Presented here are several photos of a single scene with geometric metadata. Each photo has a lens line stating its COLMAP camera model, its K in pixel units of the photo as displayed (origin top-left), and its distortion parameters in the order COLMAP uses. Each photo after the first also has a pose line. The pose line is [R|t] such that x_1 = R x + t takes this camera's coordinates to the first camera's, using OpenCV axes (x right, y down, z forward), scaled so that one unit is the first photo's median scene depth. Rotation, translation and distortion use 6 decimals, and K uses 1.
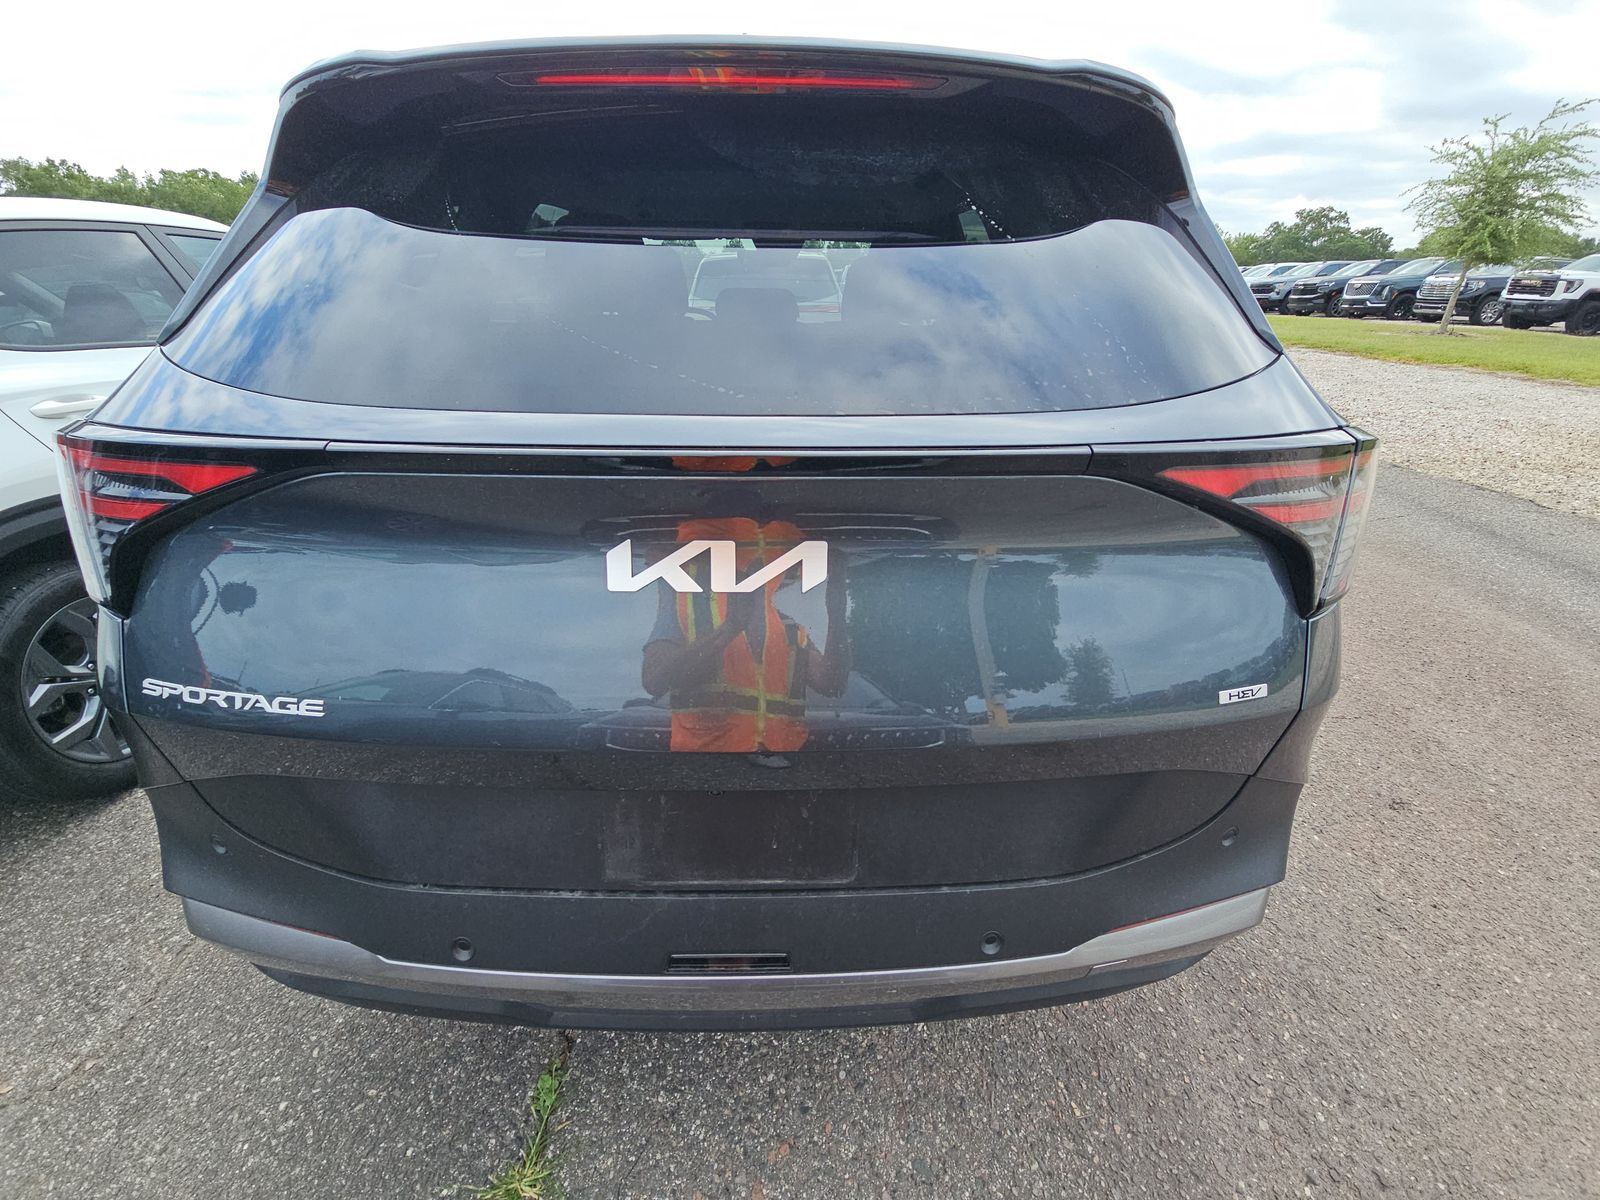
lens RADIAL K [[644.0, 0, 800.6], [0, 644.0, 600.6], [0, 0, 1]] dist [0.000822, -0.000101]
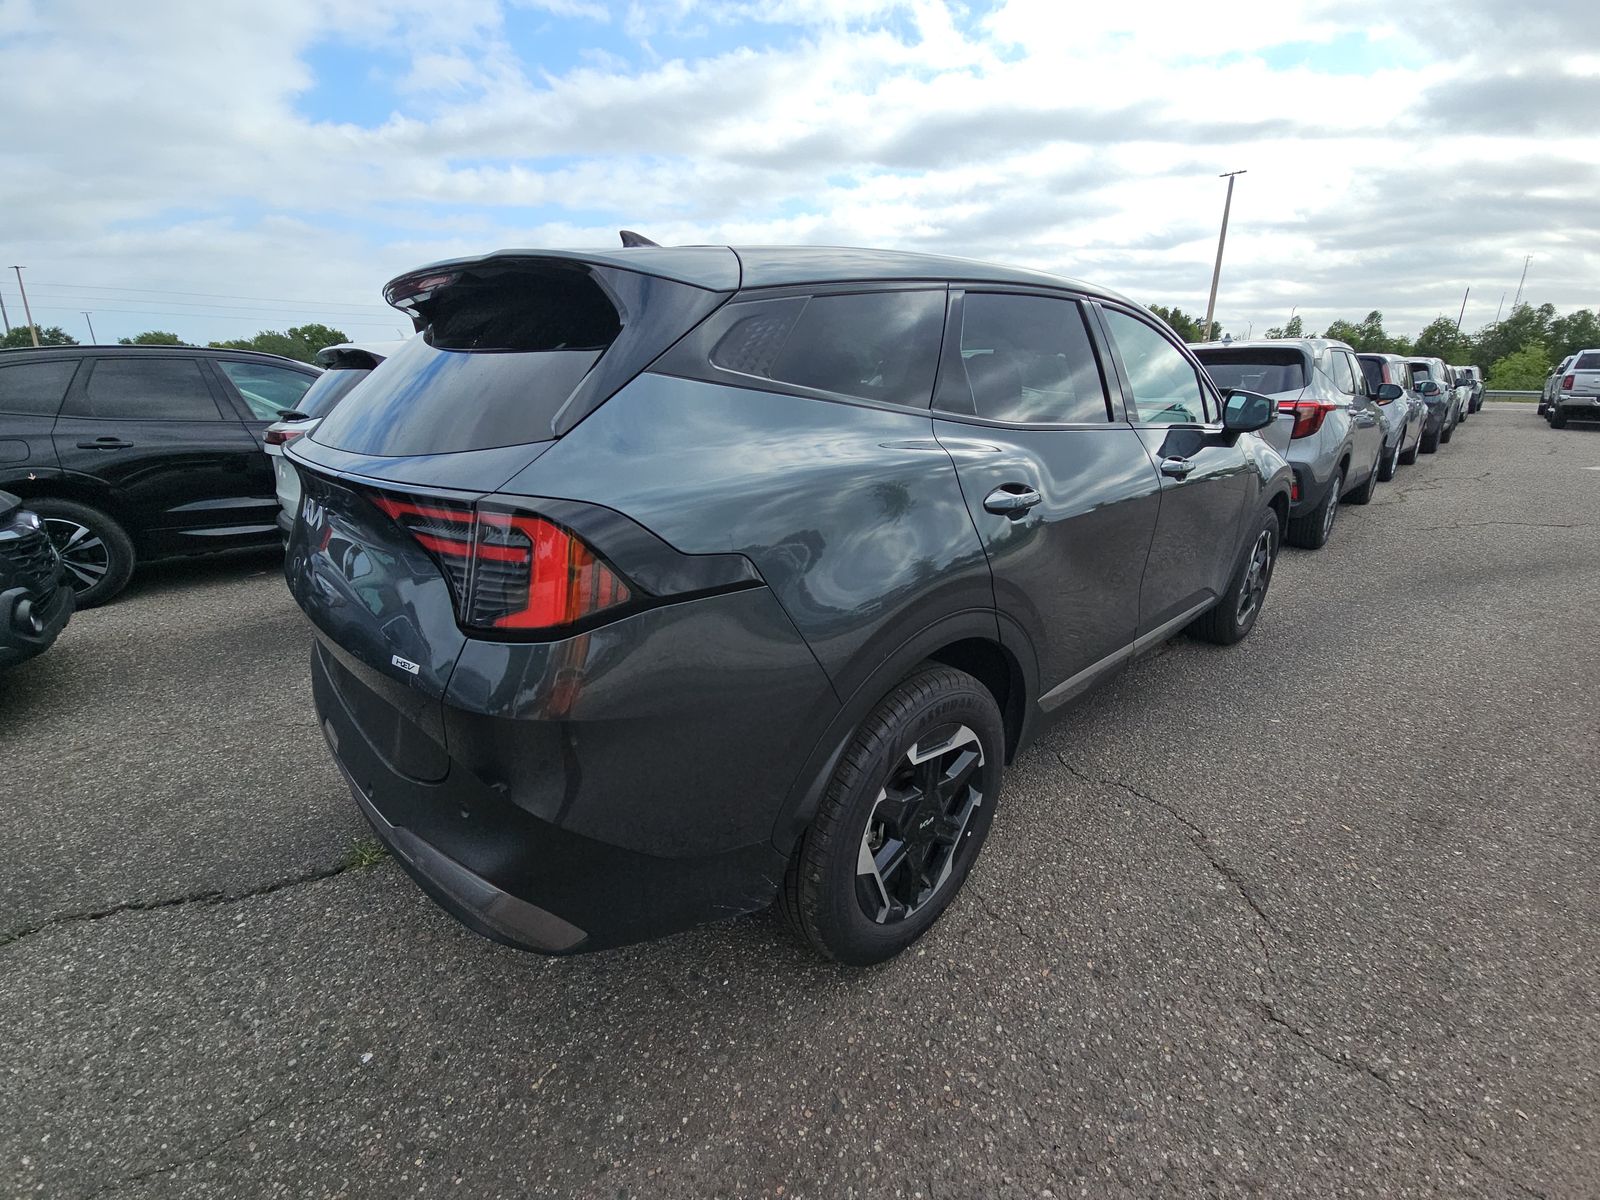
lens RADIAL K [[644.0, 0, 800.9], [0, 644.0, 601.4], [0, 0, 1]] dist [0.000822, -0.000101]
pose [[0.662997, 0.207495, -0.719292, 1.425251], [-0.299229, 0.954181, -0.000556, -0.155181], [0.686219, 0.215602, 0.694708, 0.370715]]
